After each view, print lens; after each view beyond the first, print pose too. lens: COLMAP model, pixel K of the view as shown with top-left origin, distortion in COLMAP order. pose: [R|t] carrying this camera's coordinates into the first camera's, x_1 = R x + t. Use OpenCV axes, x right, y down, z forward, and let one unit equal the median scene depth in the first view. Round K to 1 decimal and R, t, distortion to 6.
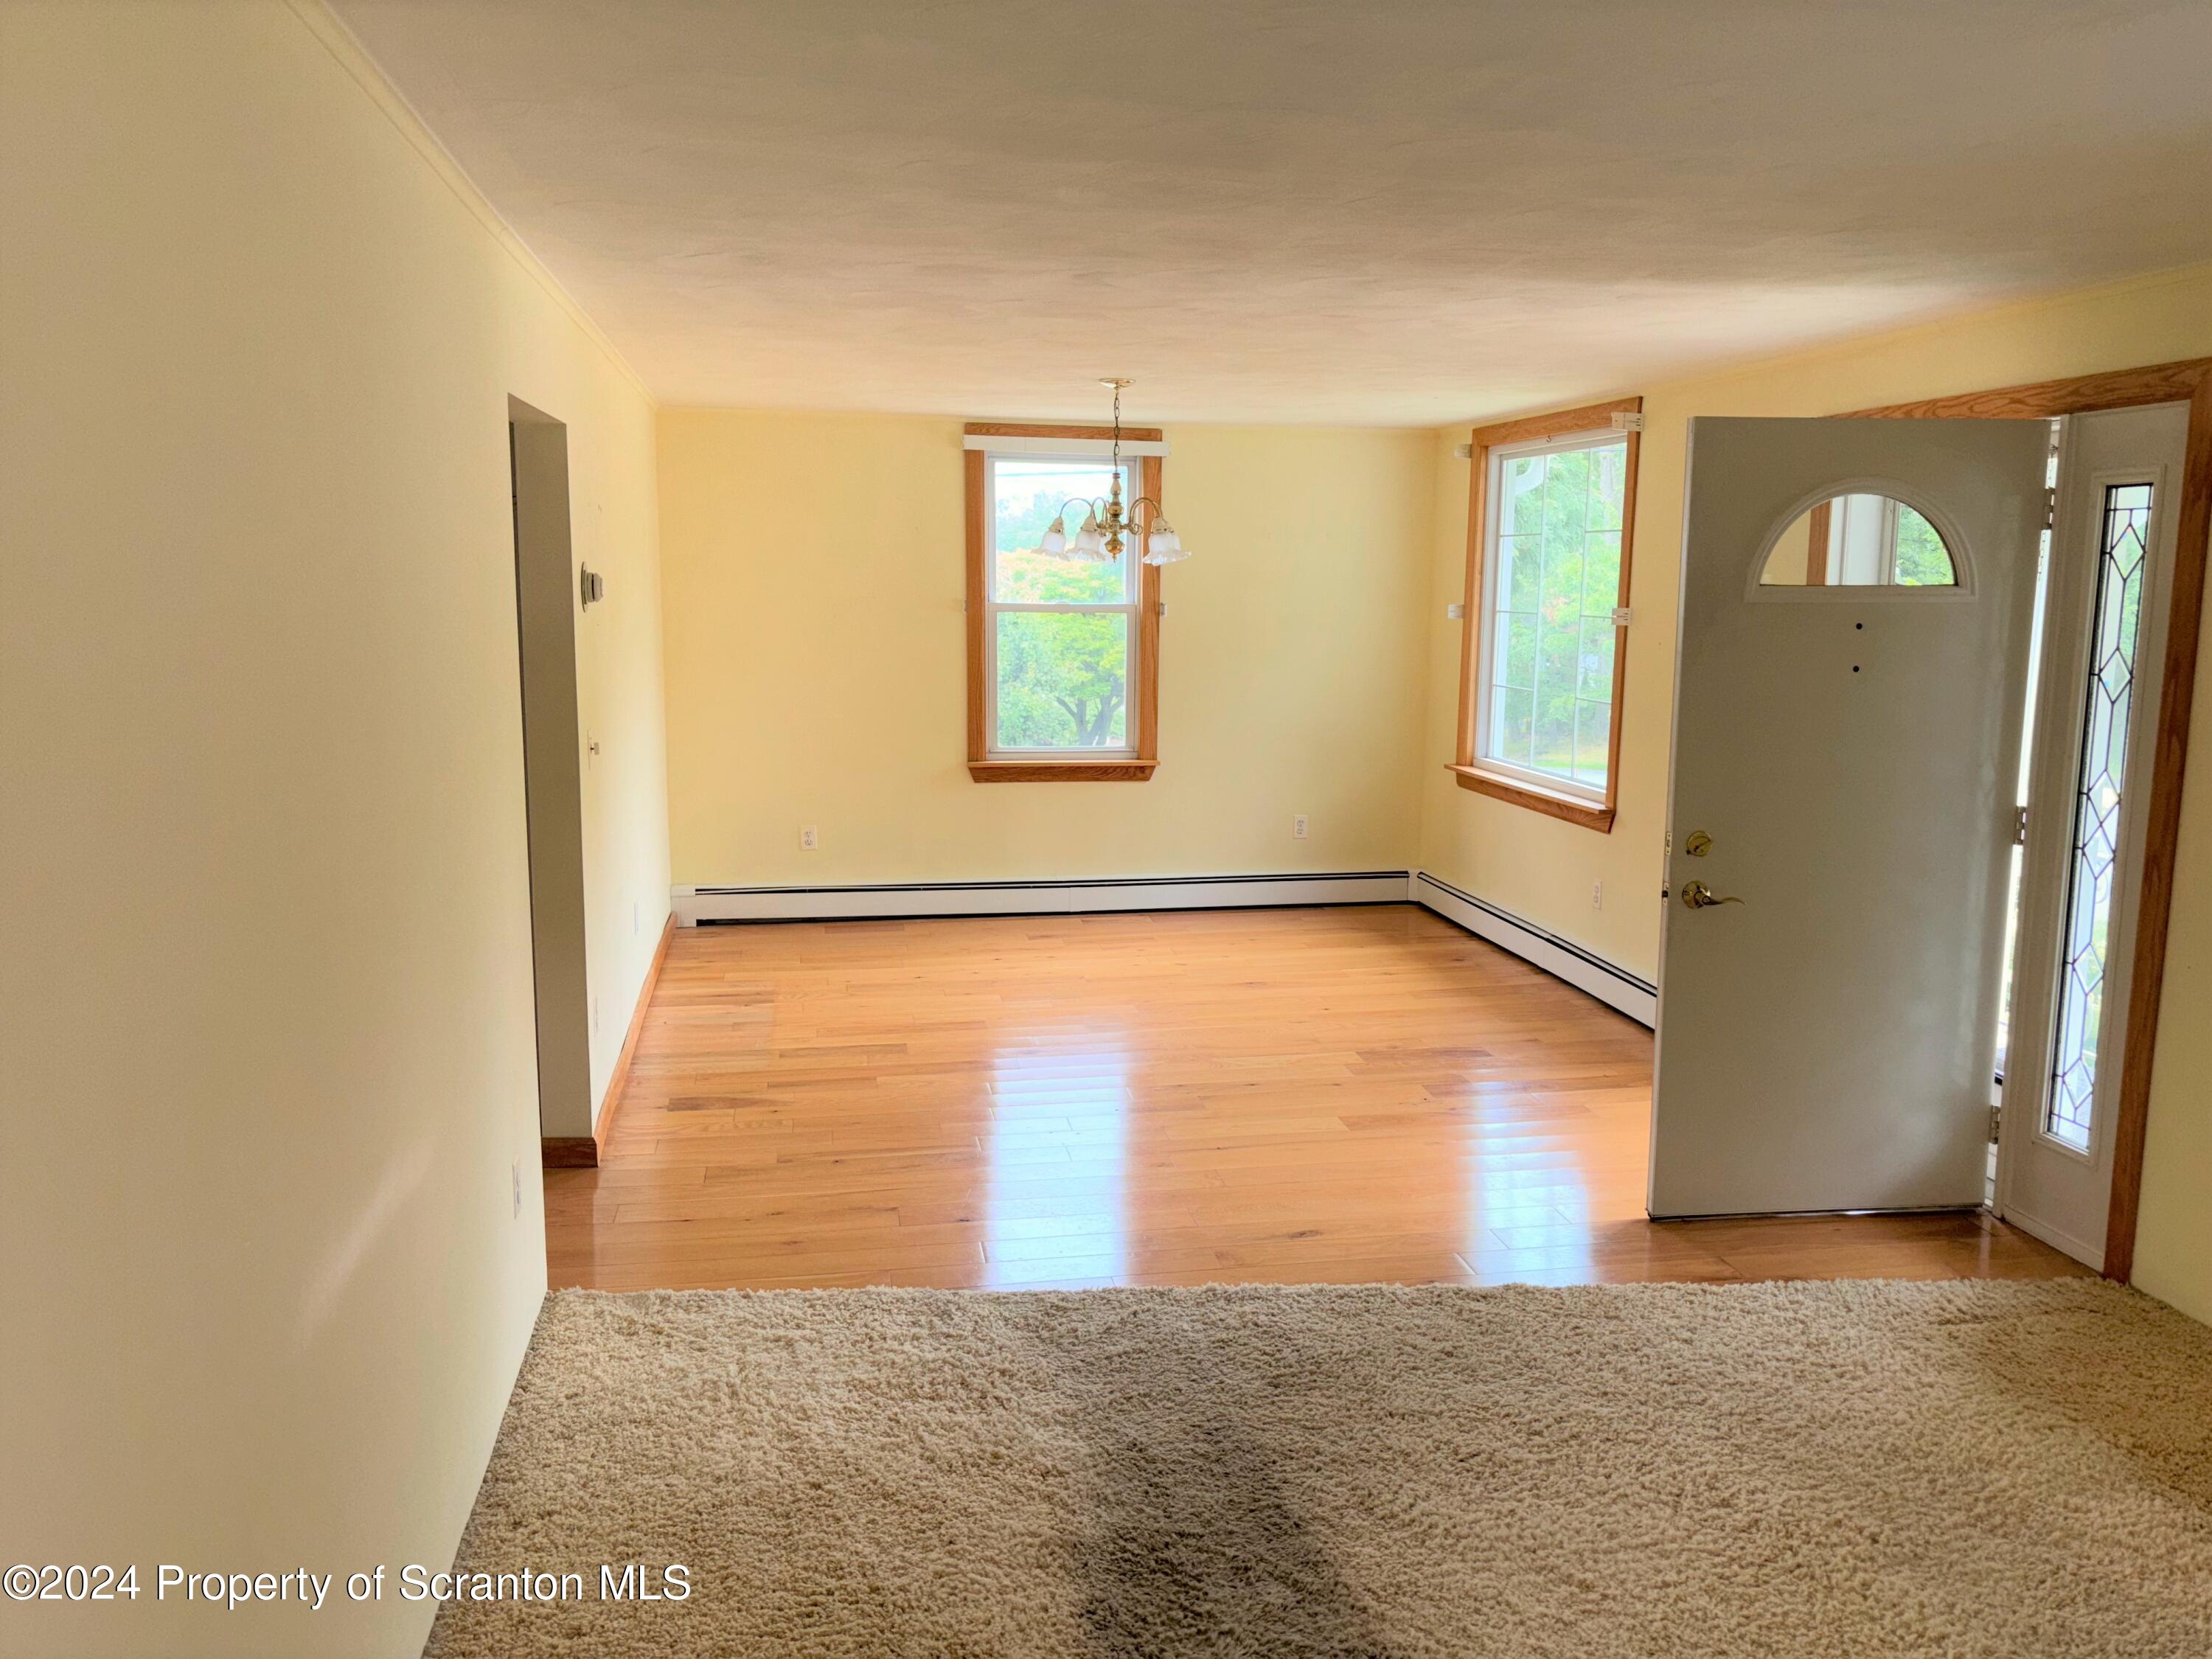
lens RADIAL K [[1670.5, 0, 1116.6], [0, 1670.5, 835.2], [0, 0, 1]] dist [0.050040, -0.025995]
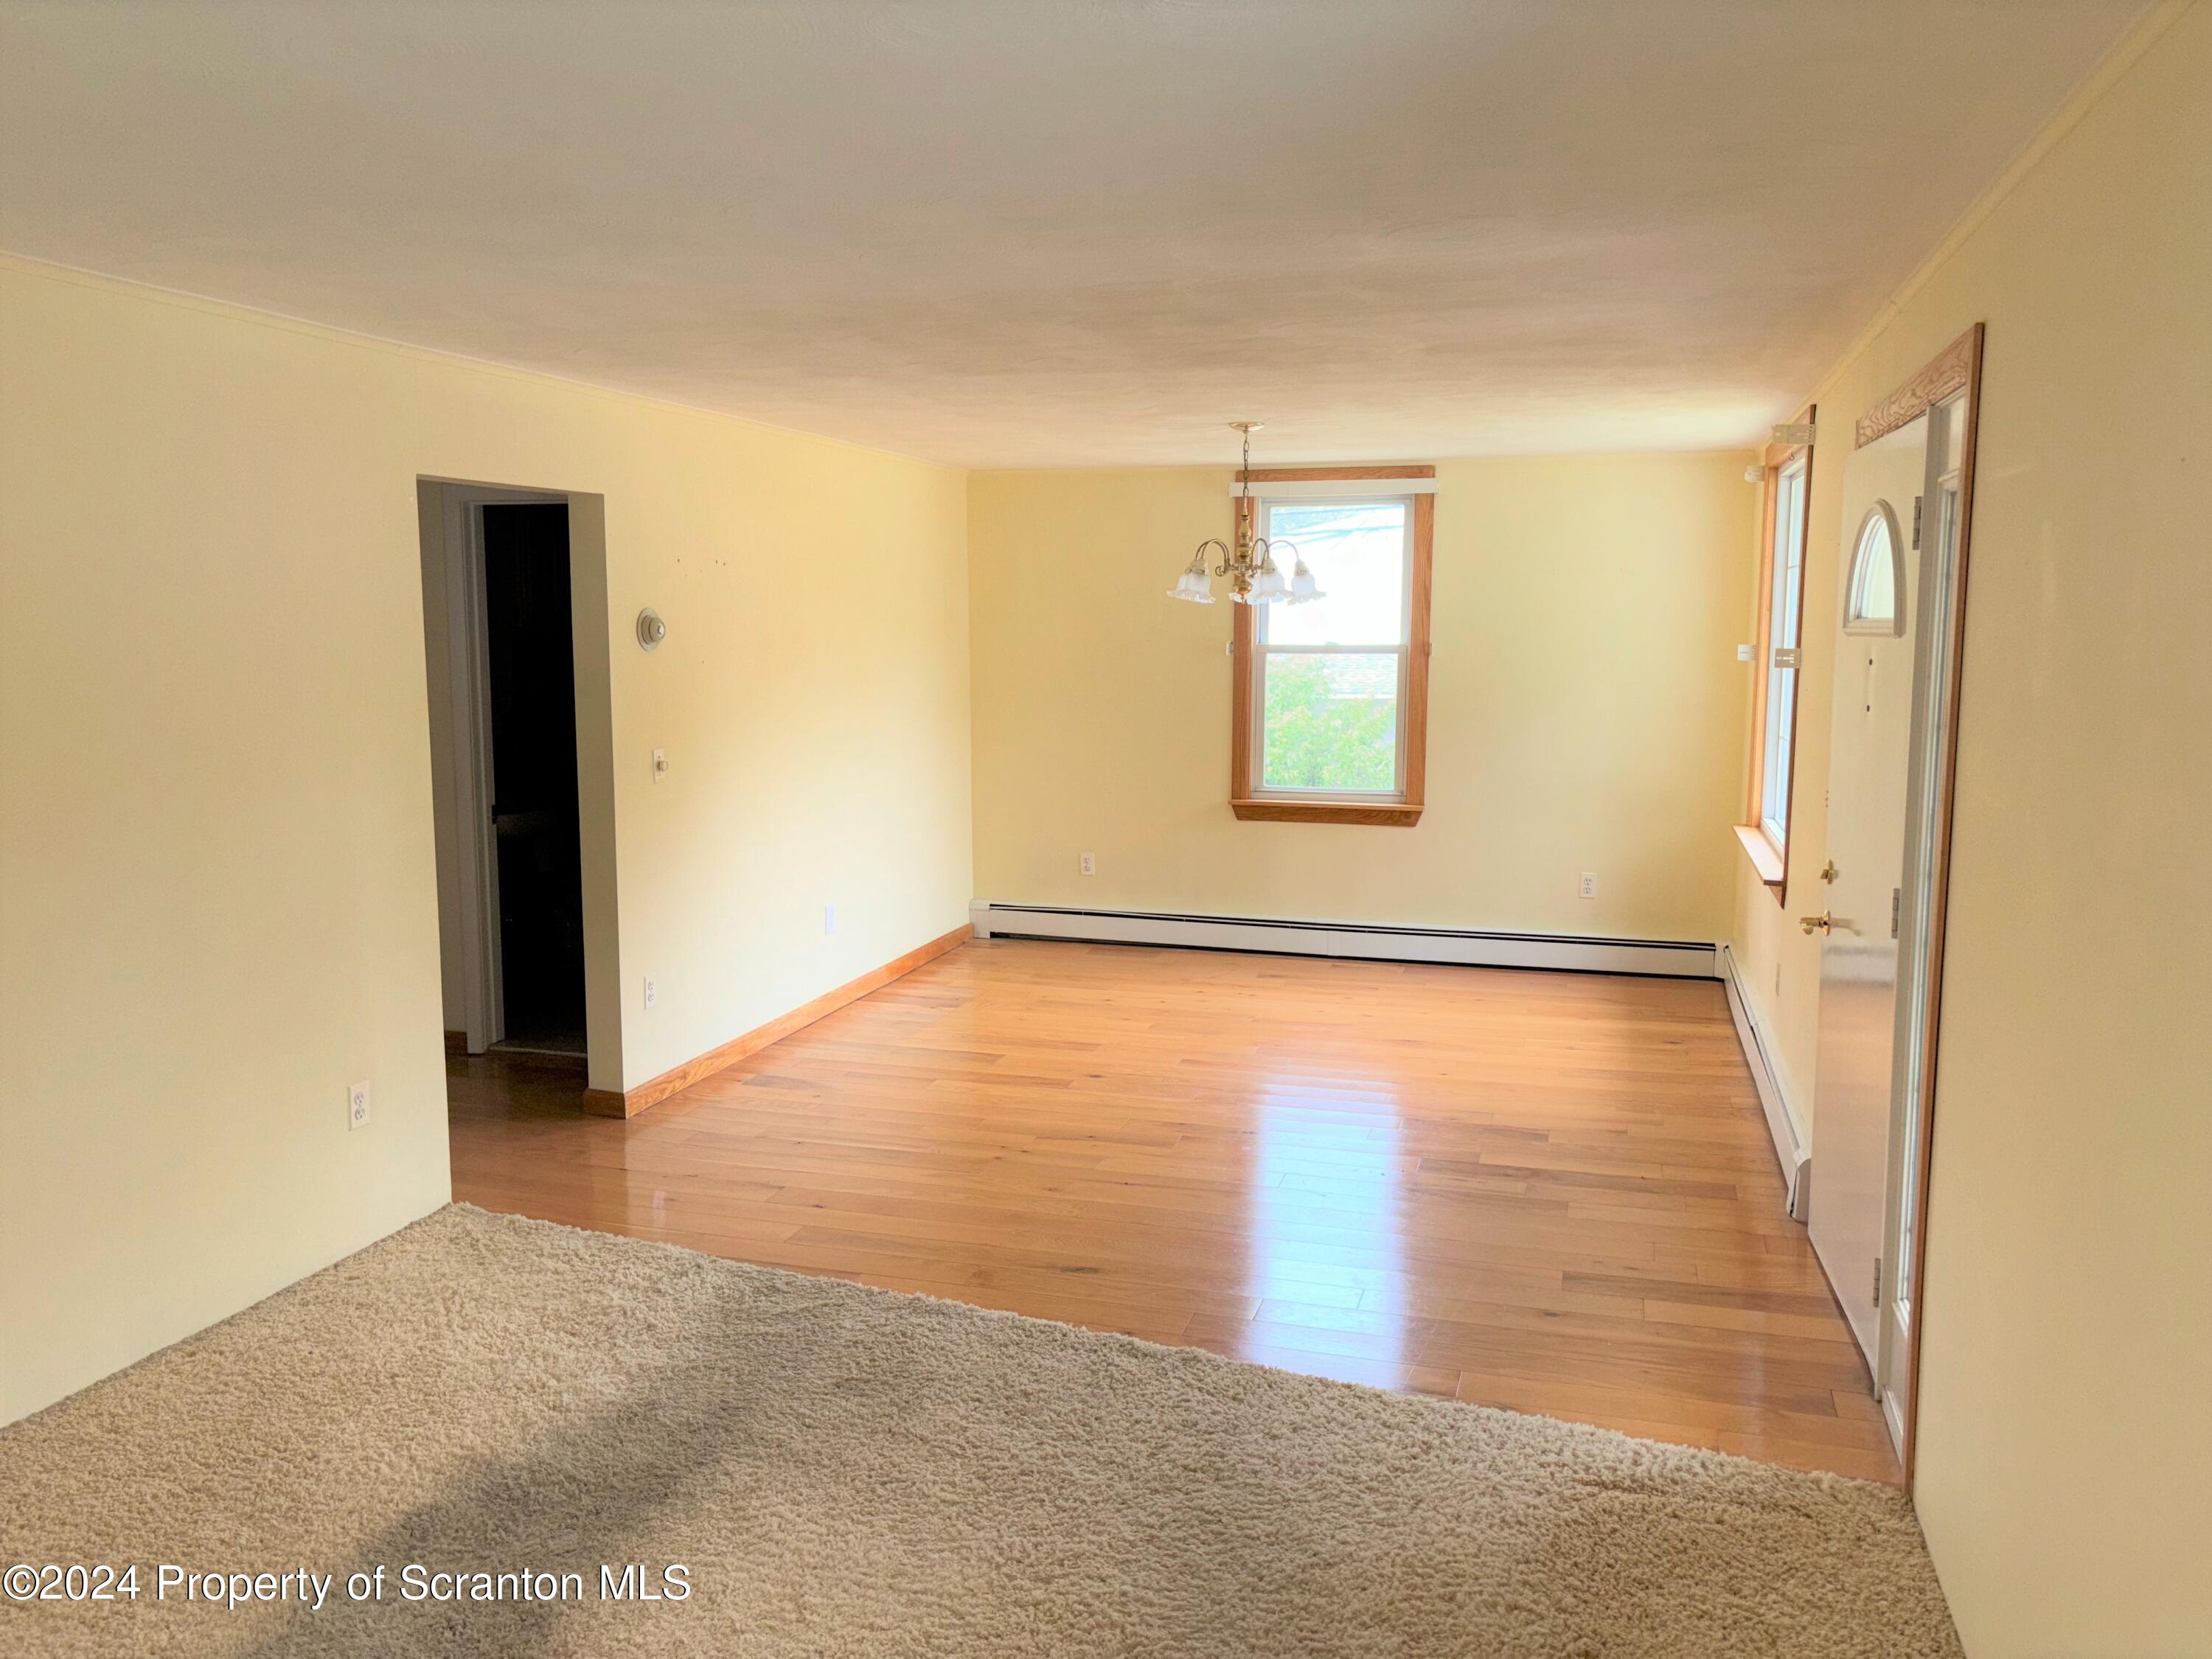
lens RADIAL K [[1670.5, 0, 1106.4], [0, 1670.5, 824.4], [0, 0, 1]] dist [0.050040, -0.025995]
pose [[0.886570, 0.048975, -0.459995, 0.317623], [-0.064148, 0.997789, -0.017402, -0.005811], [0.458125, 0.044936, 0.887751, 0.060444]]
